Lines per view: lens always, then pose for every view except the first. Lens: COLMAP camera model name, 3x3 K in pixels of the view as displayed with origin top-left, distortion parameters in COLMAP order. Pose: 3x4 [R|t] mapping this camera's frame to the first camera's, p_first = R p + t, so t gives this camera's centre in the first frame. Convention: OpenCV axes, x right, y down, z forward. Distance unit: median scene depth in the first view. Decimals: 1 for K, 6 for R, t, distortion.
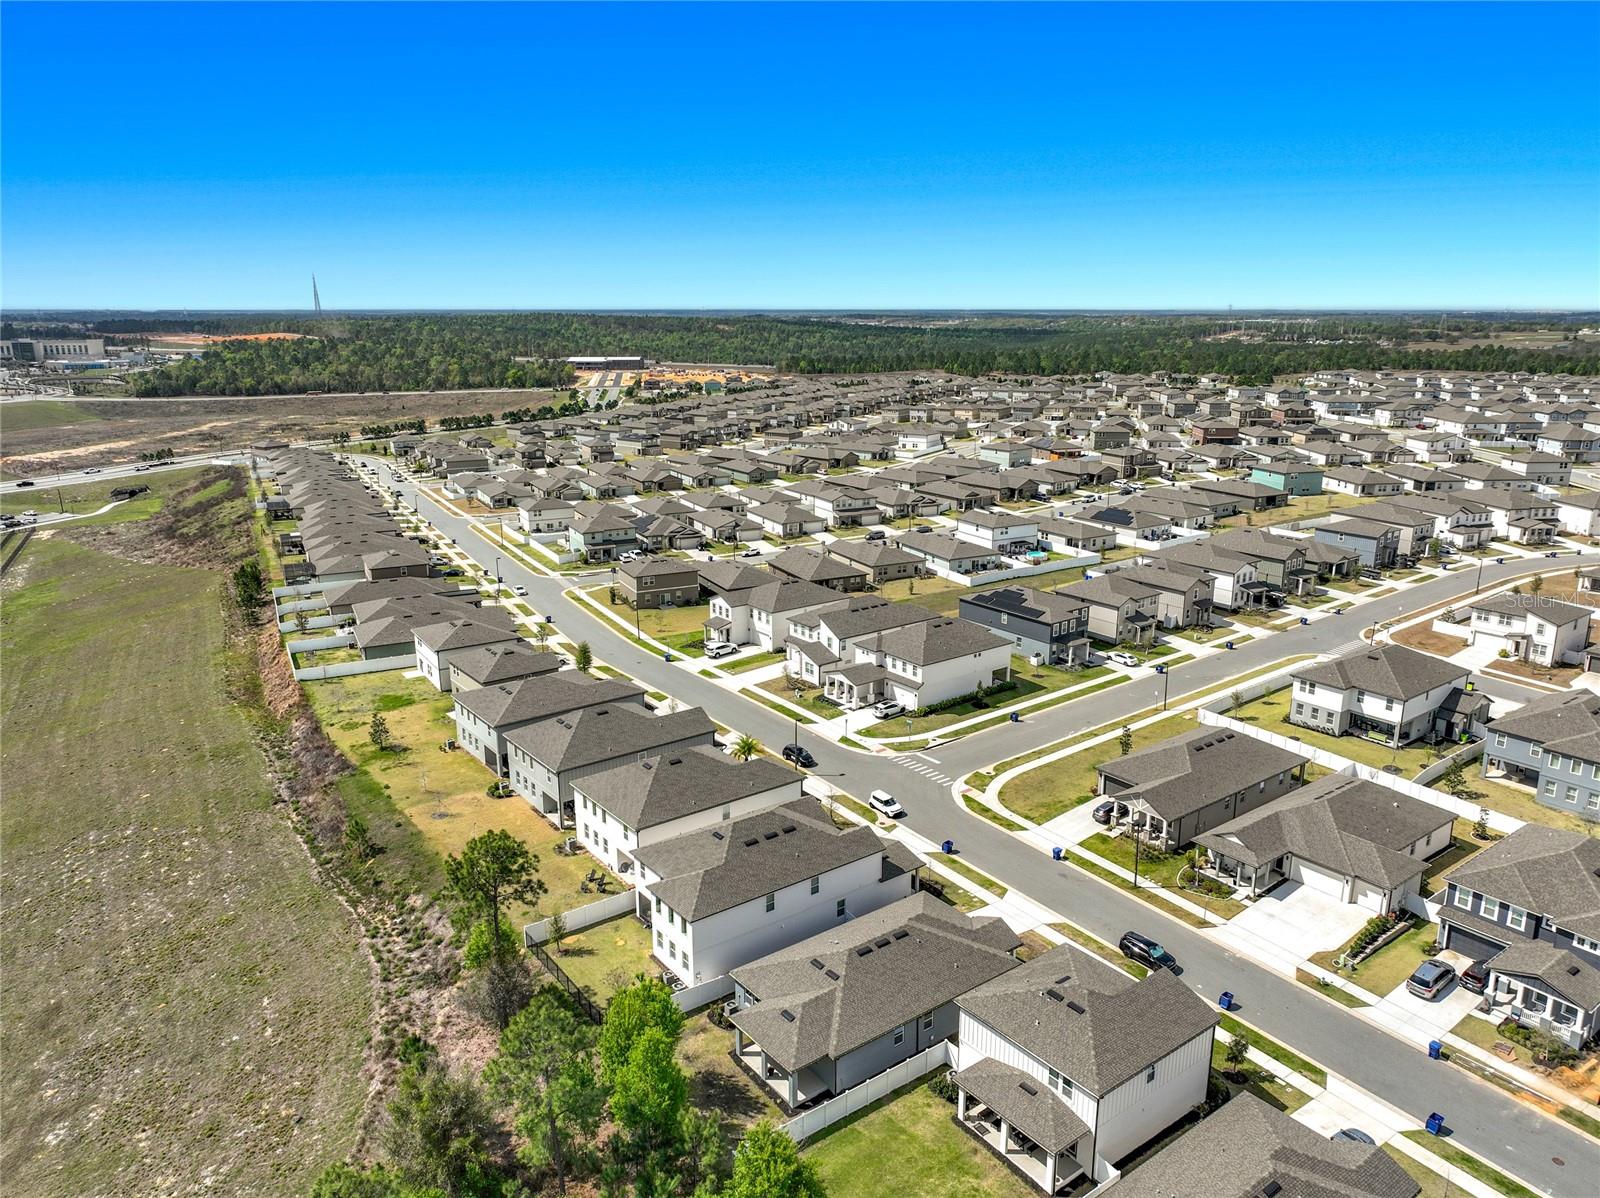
lens RADIAL K [[1077.8, 0, 800.0], [0, 1077.8, 599.0], [0, 0, 1]] dist [0.001918, 0.002829]
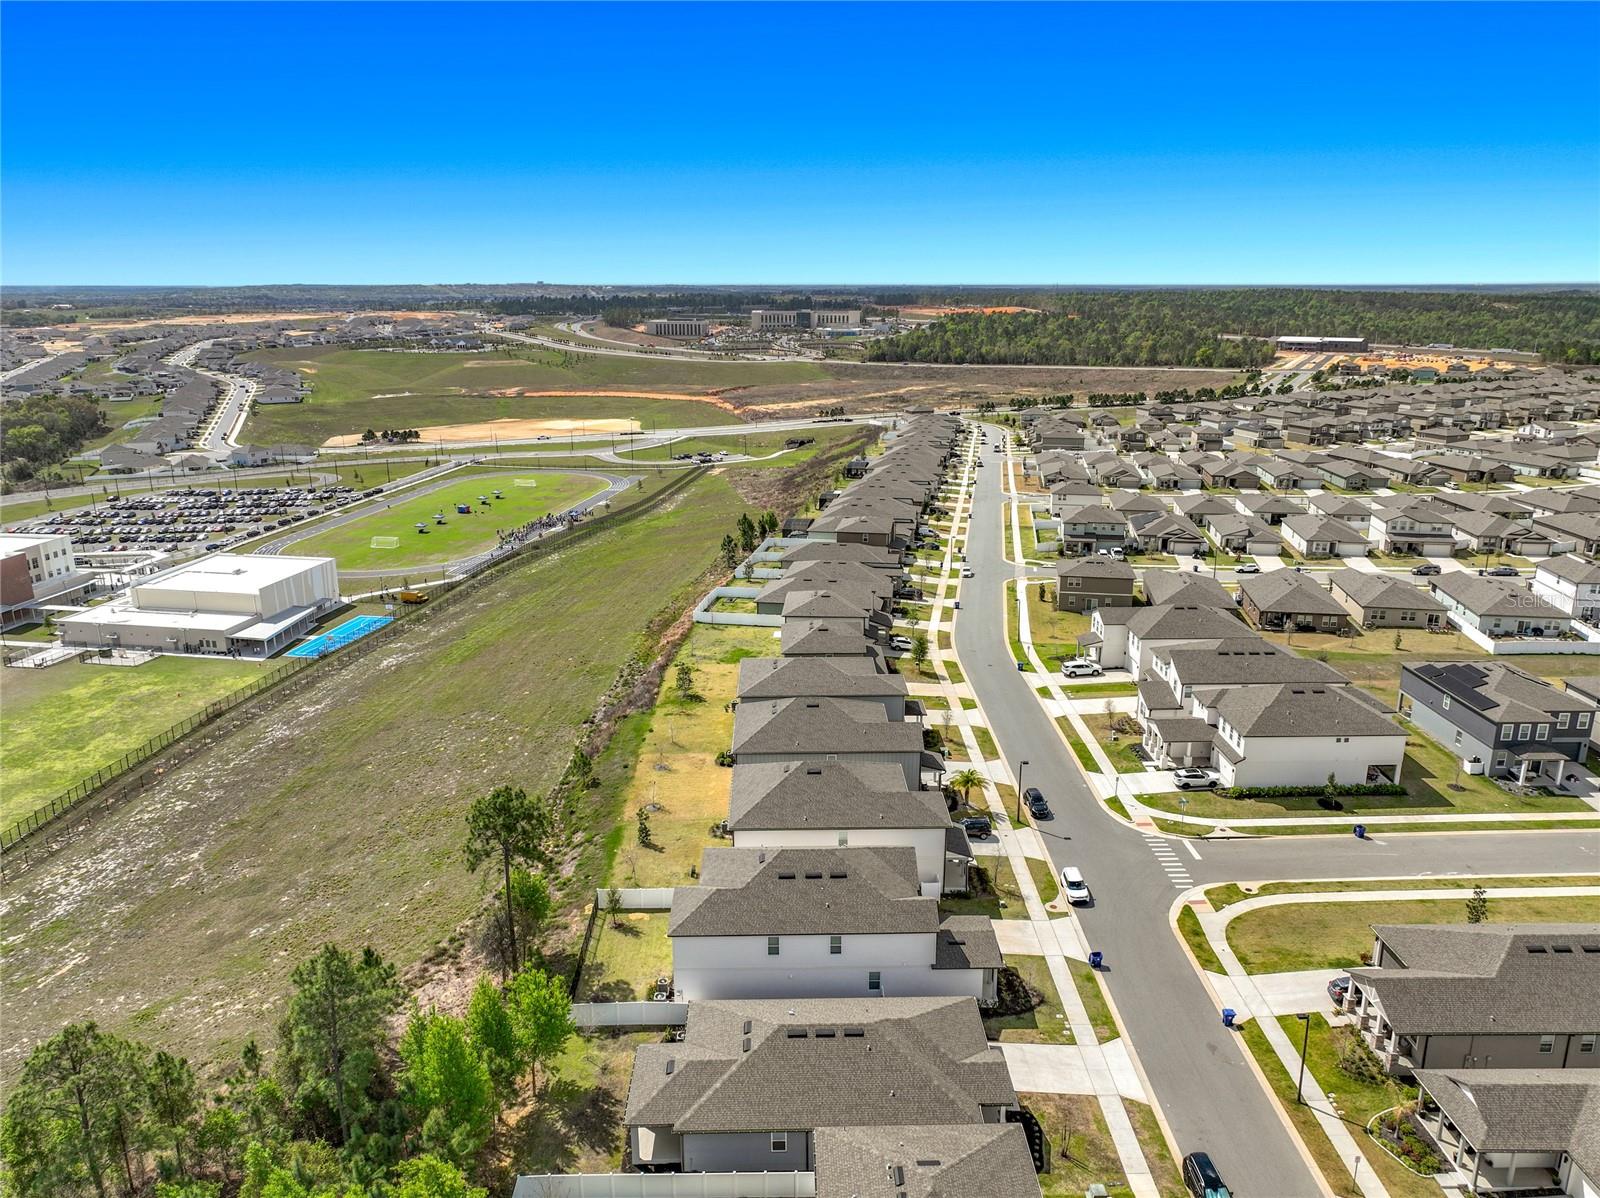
lens RADIAL K [[1077.8, 0, 800.0], [0, 1077.8, 599.0], [0, 0, 1]] dist [0.001918, 0.002829]
pose [[0.820372, 0.160541, -0.548832, 0.213424], [-0.149059, 0.986637, 0.065799, -0.034062], [0.552061, 0.027829, 0.833339, 0.117903]]
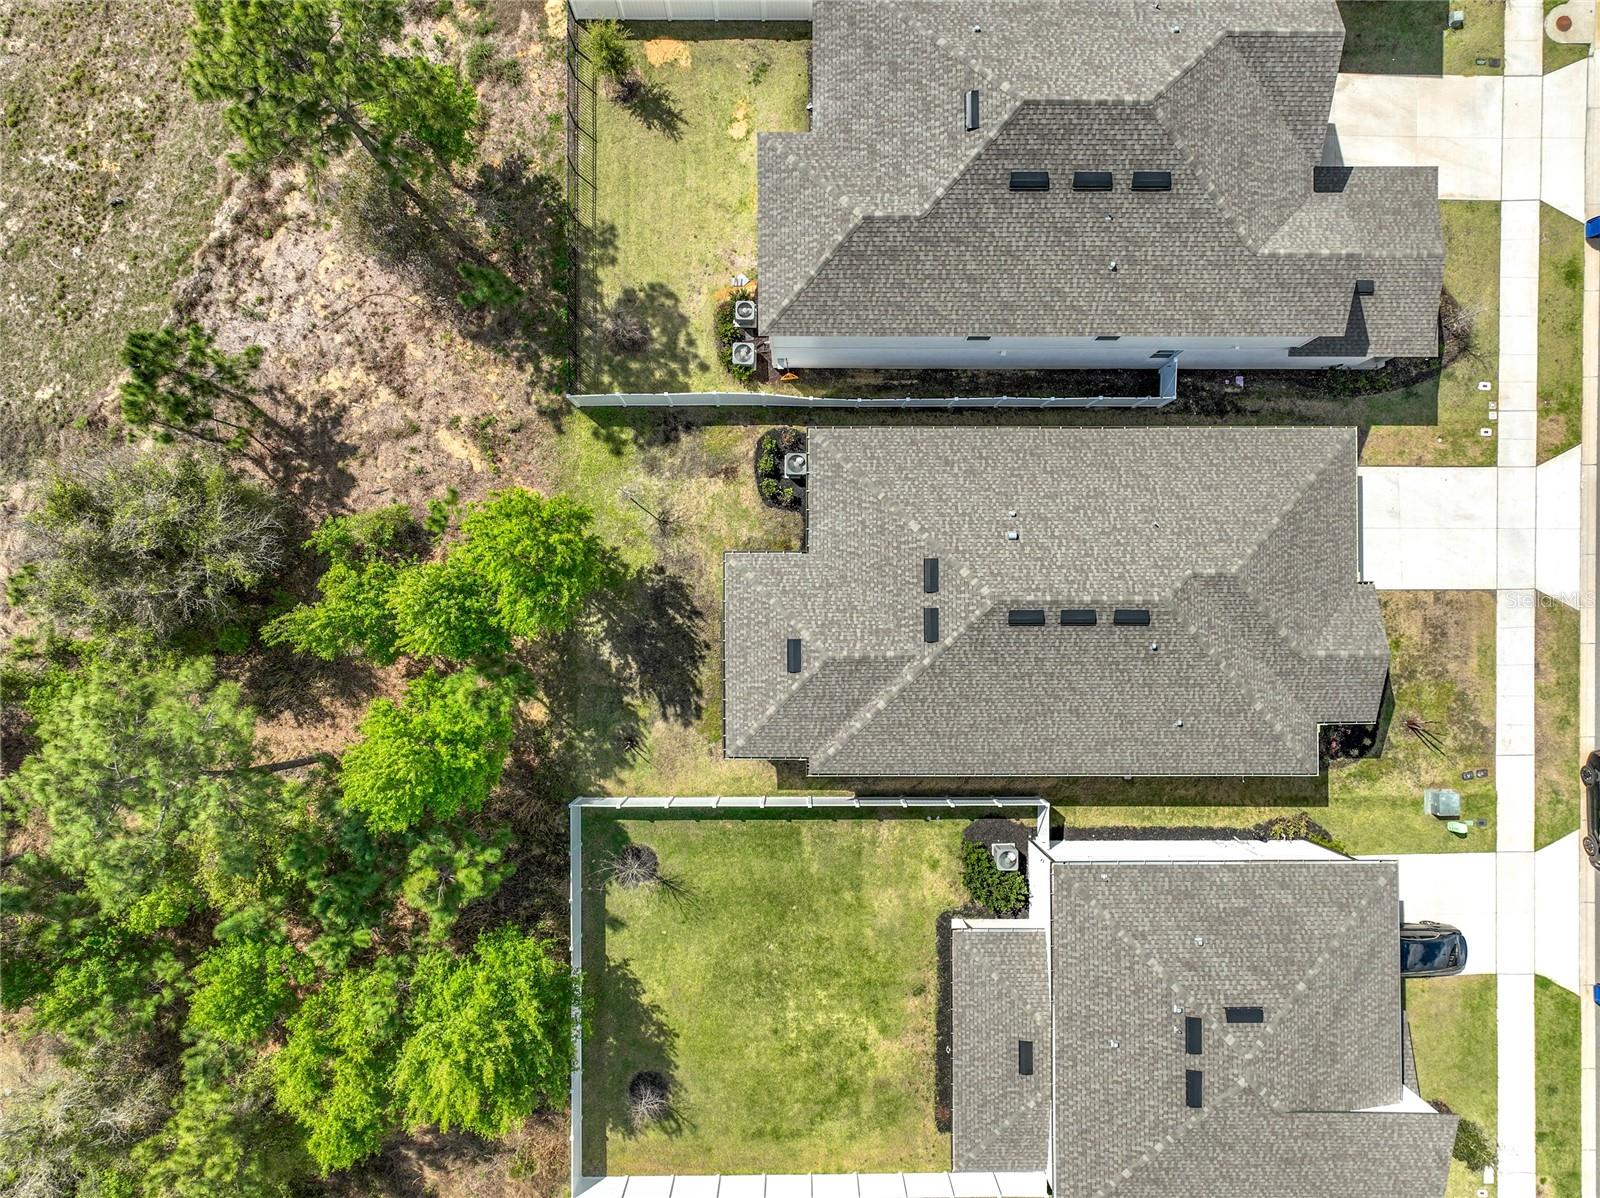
lens RADIAL K [[1127.7, 0, 795.9], [0, 1127.7, 595.6], [0, 0, 1]] dist [0.004431, 0.005604]
pose [[0.807156, 0.590317, -0.005027, -0.010477], [-0.159577, 0.226377, 0.960879, -0.057851], [0.568362, -0.774777, 0.276922, 0.359855]]
